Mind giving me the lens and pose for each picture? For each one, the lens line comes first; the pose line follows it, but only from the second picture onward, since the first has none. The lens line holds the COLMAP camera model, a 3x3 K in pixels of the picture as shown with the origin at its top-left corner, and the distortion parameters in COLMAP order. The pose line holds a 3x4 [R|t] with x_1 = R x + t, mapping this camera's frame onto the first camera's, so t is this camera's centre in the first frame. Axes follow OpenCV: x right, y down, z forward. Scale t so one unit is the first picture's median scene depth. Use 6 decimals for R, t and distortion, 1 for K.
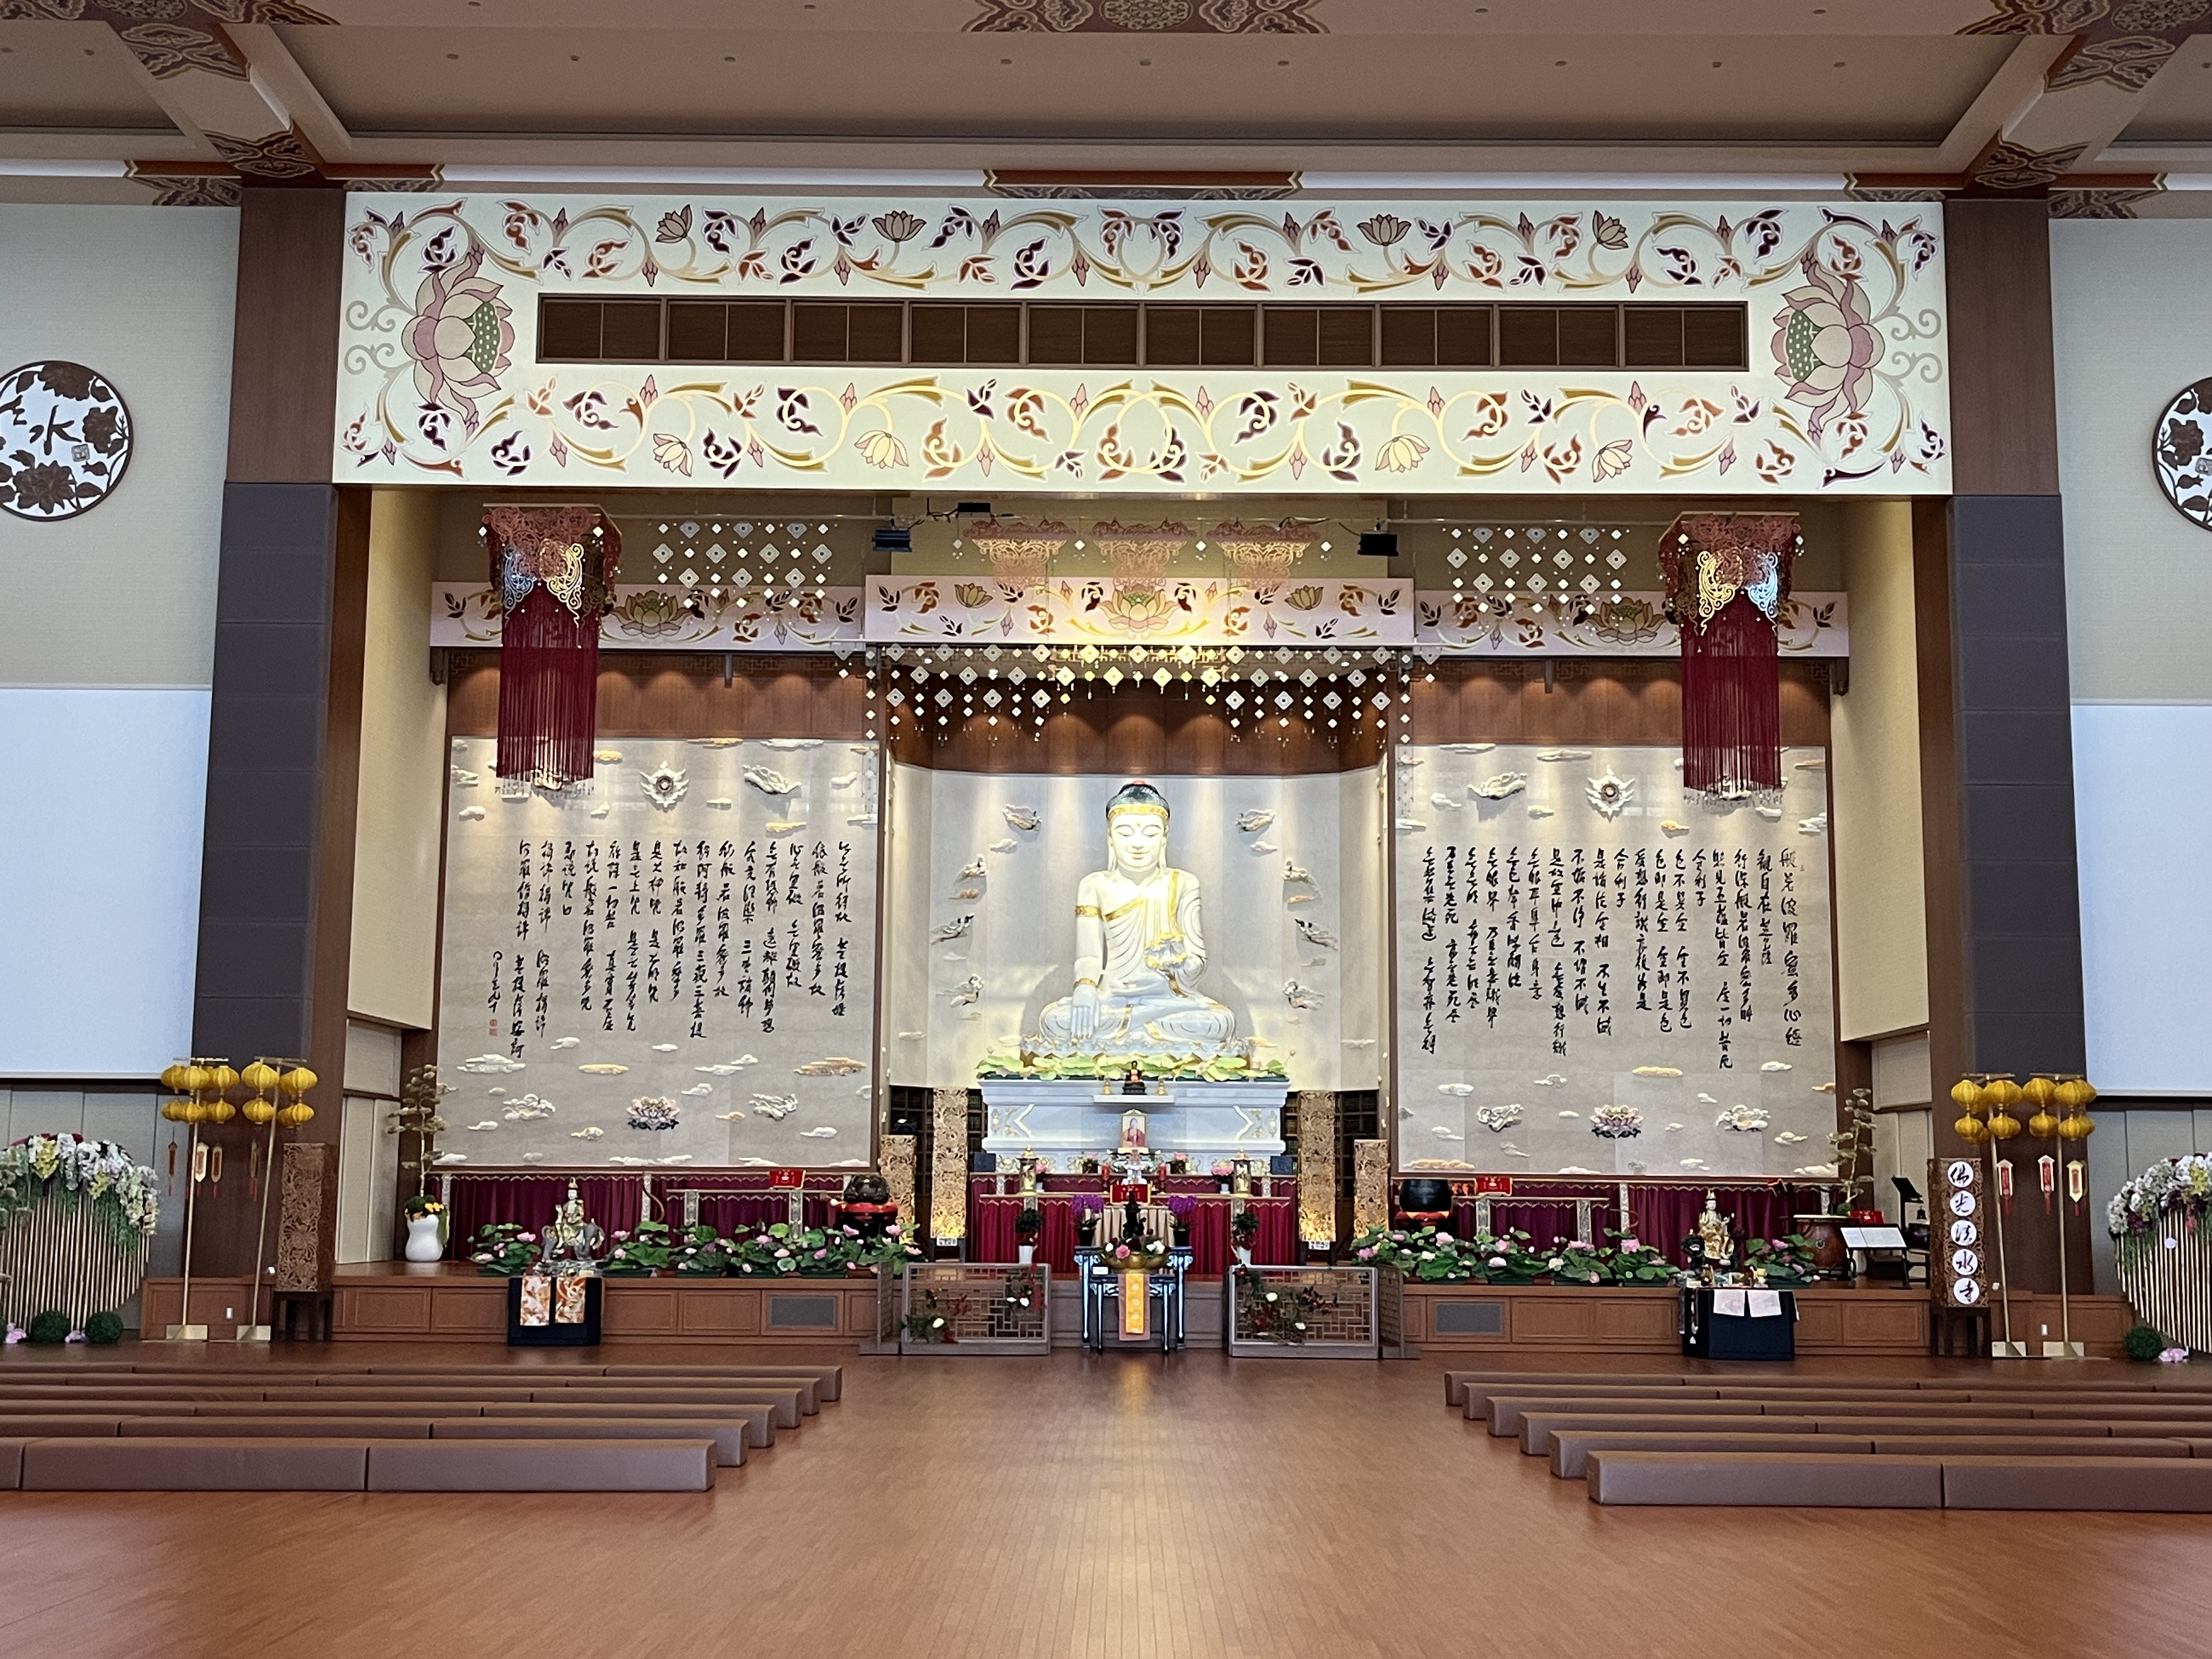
lens RADIAL K [[2573.0, 0, 1106.0], [0, 2573.0, 829.5], [0, 0, 1]] dist [0.006414, 0.000608]
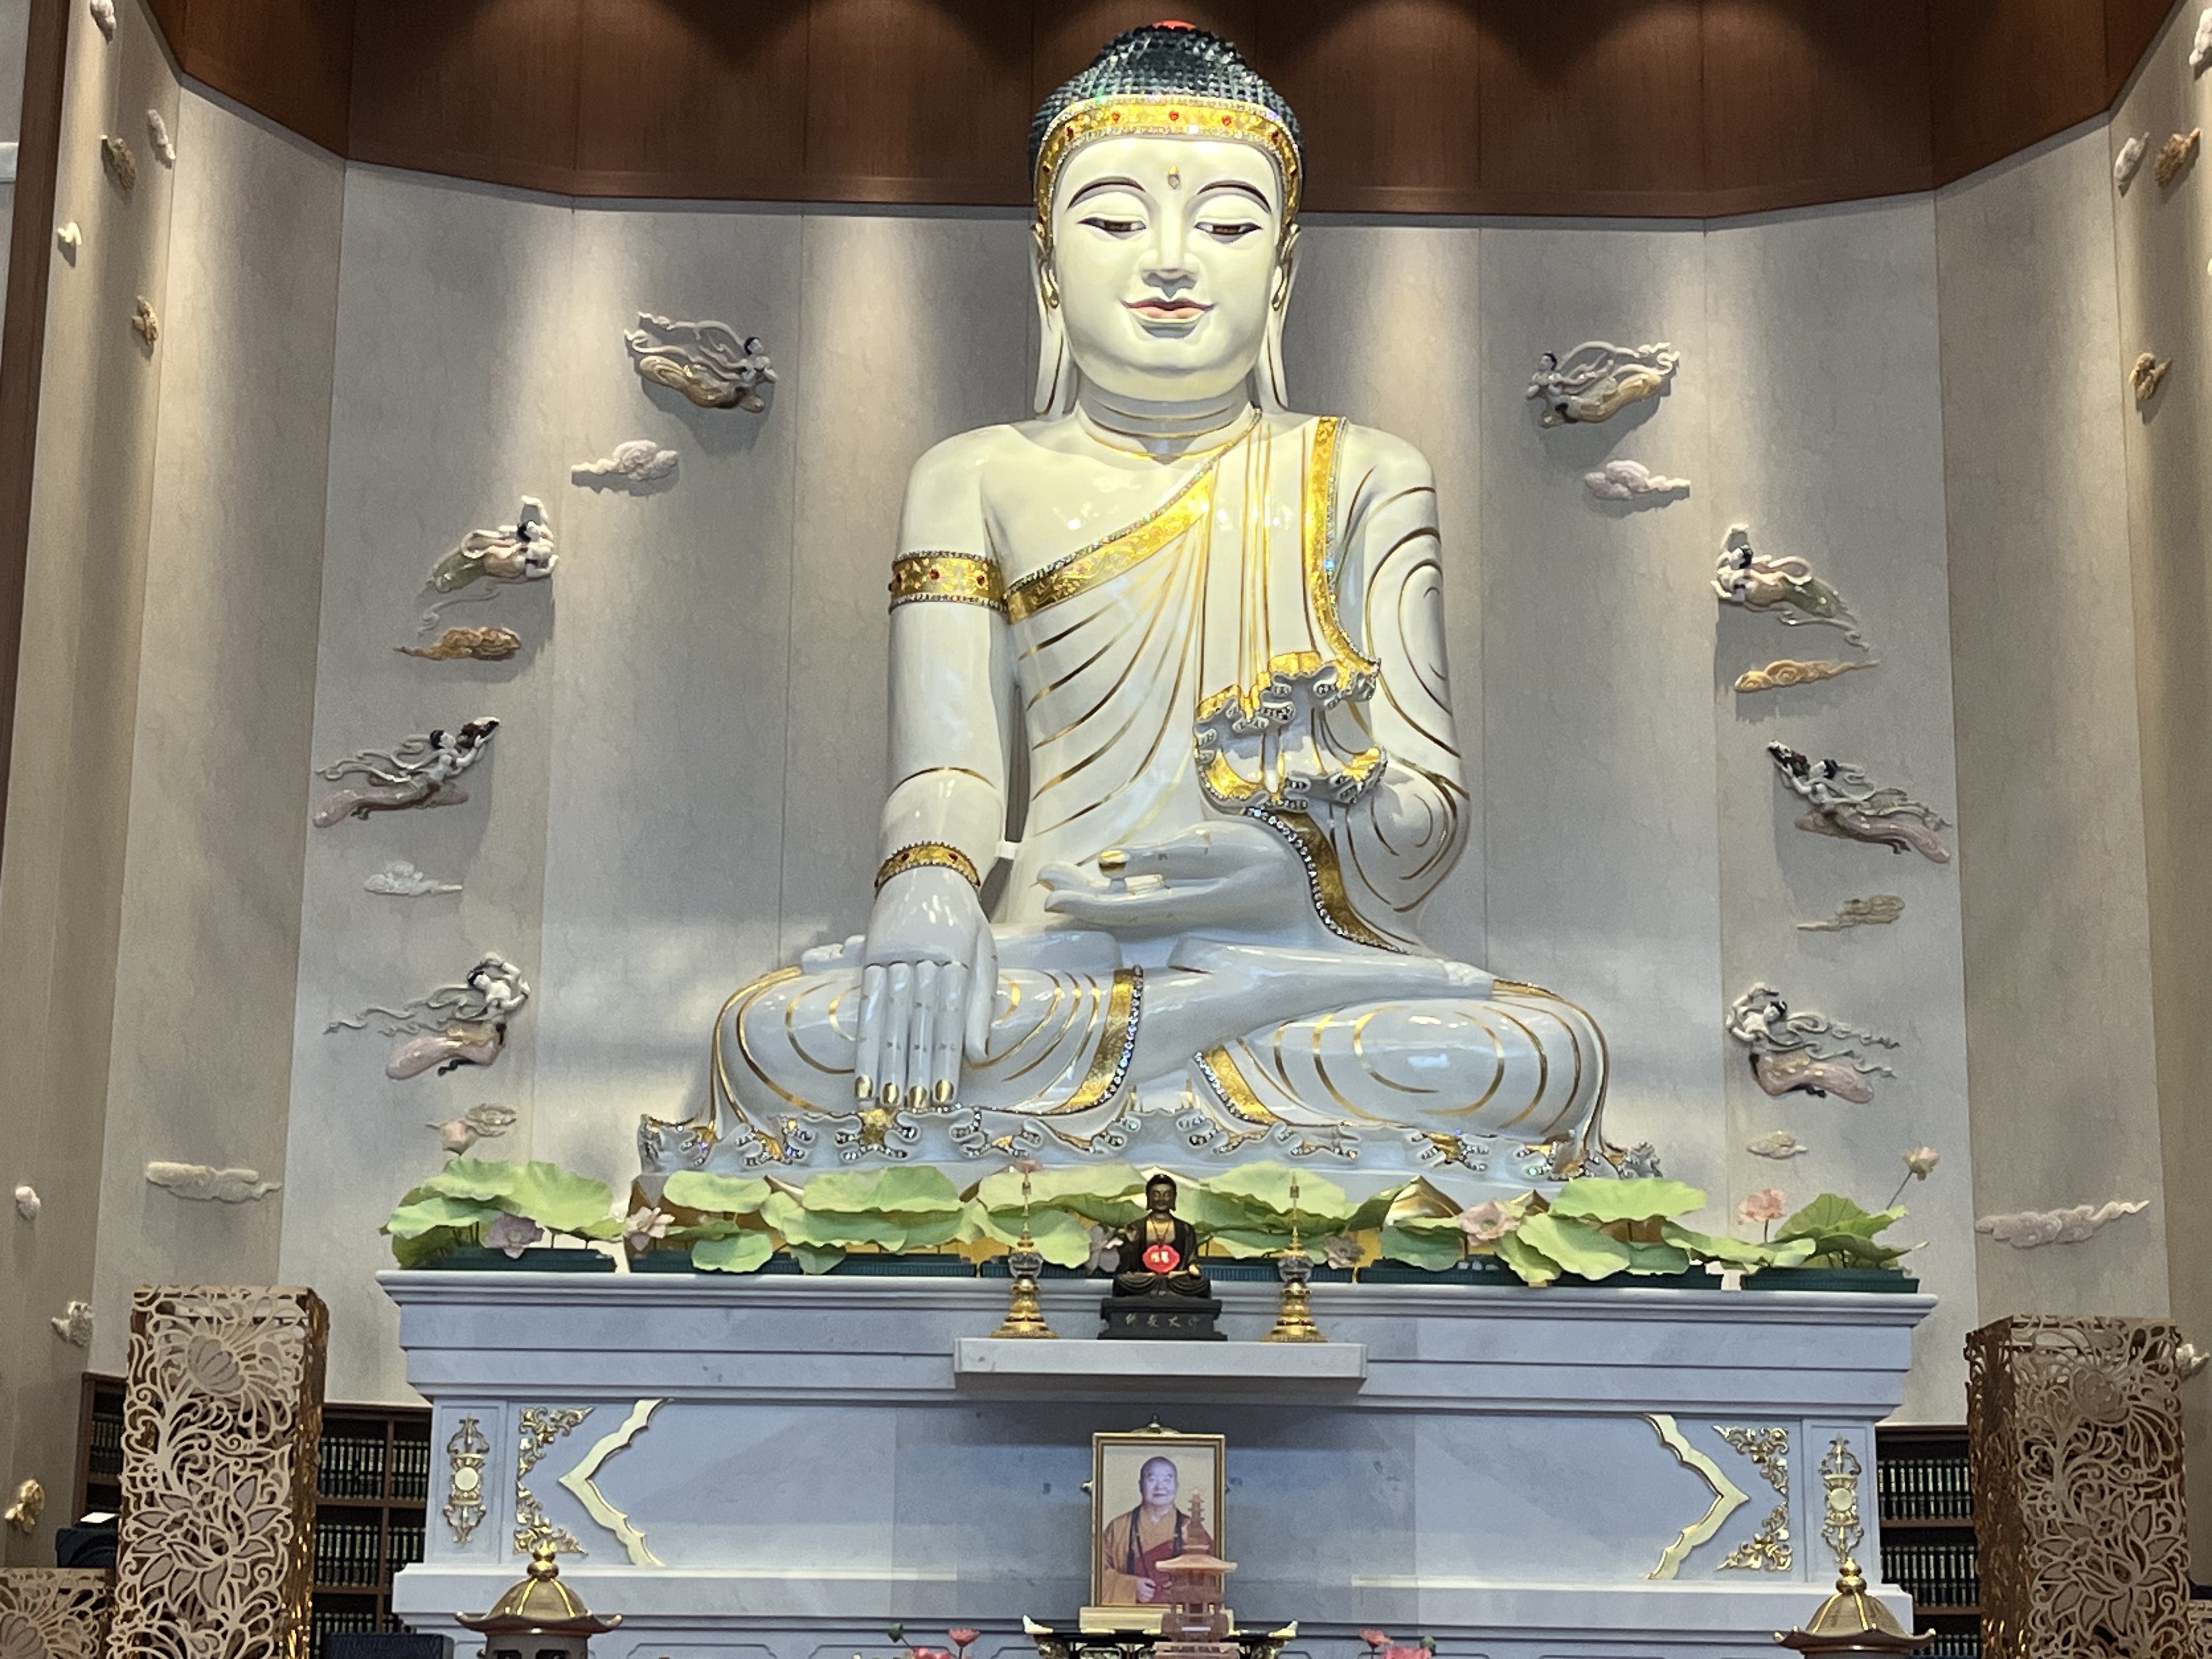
lens RADIAL K [[4154.2, 0, 1106.0], [0, 4154.2, 829.5], [0, 0, 1]] dist [0.107663, 0.089094]
pose [[0.999717, 0.009188, 0.021964, -0.000691], [-0.006893, 0.994726, -0.102336, 0.091966], [-0.022789, 0.102155, 0.994507, 0.642625]]
